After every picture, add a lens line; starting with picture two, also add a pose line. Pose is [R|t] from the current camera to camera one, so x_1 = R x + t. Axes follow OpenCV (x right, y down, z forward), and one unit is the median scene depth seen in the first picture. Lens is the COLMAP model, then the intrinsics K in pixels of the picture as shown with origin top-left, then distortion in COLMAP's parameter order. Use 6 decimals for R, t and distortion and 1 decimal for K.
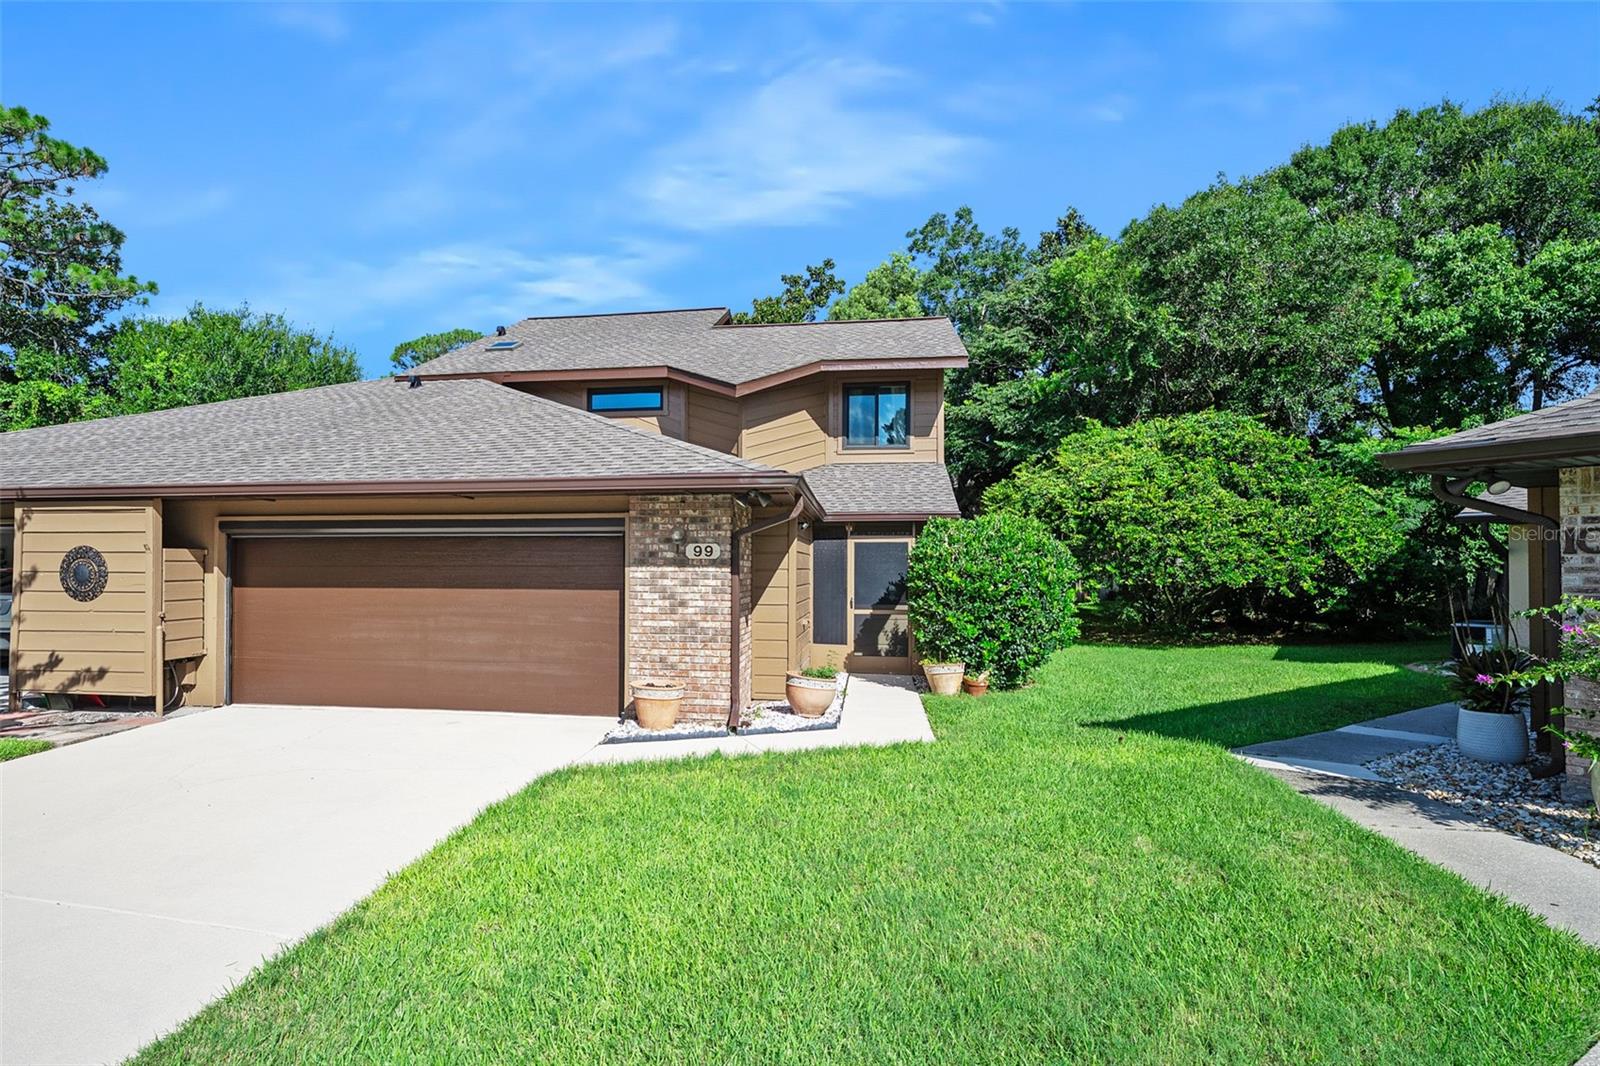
lens RADIAL K [[762.2, 0, 800.0], [0, 762.2, 533.0], [0, 0, 1]] dist [0.000808, 0.000123]
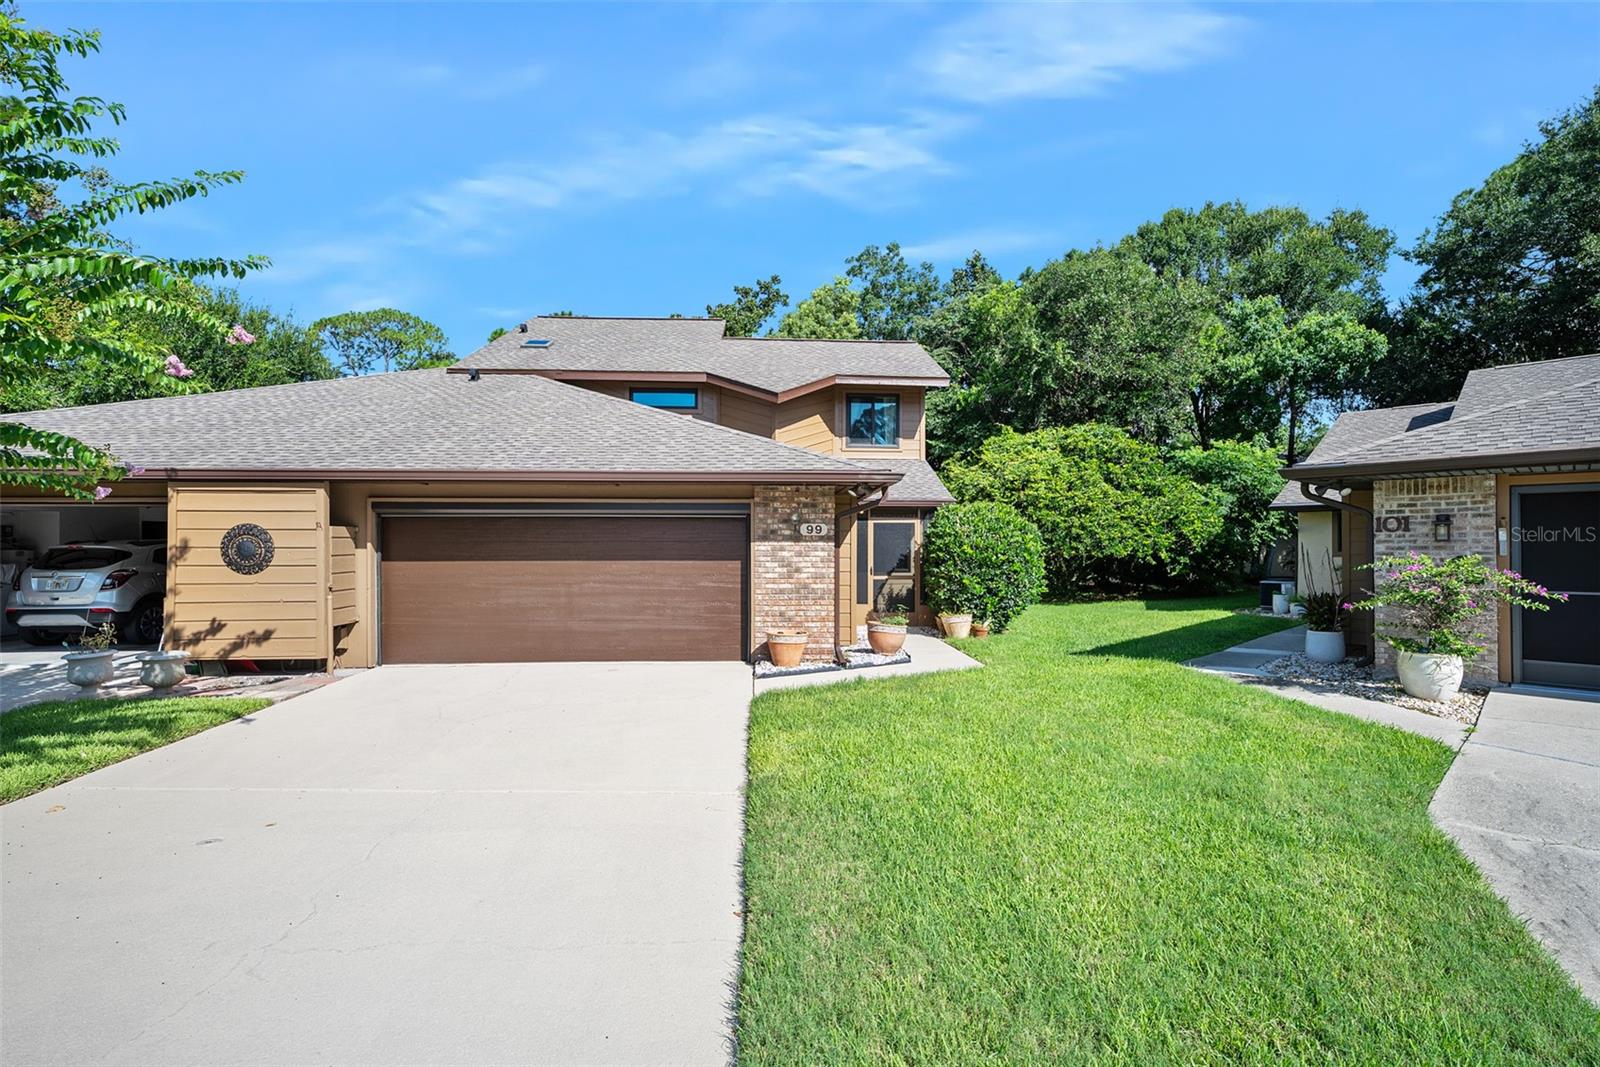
lens RADIAL K [[728.0, 0, 799.0], [0, 728.0, 518.0], [0, 0, 1]] dist [0.000000, -0.000003]
pose [[0.974929, 0.005382, 0.222453, -0.259044], [-0.007089, 0.999951, 0.006874, -0.002435], [-0.222405, -0.008279, 0.974919, -0.120644]]
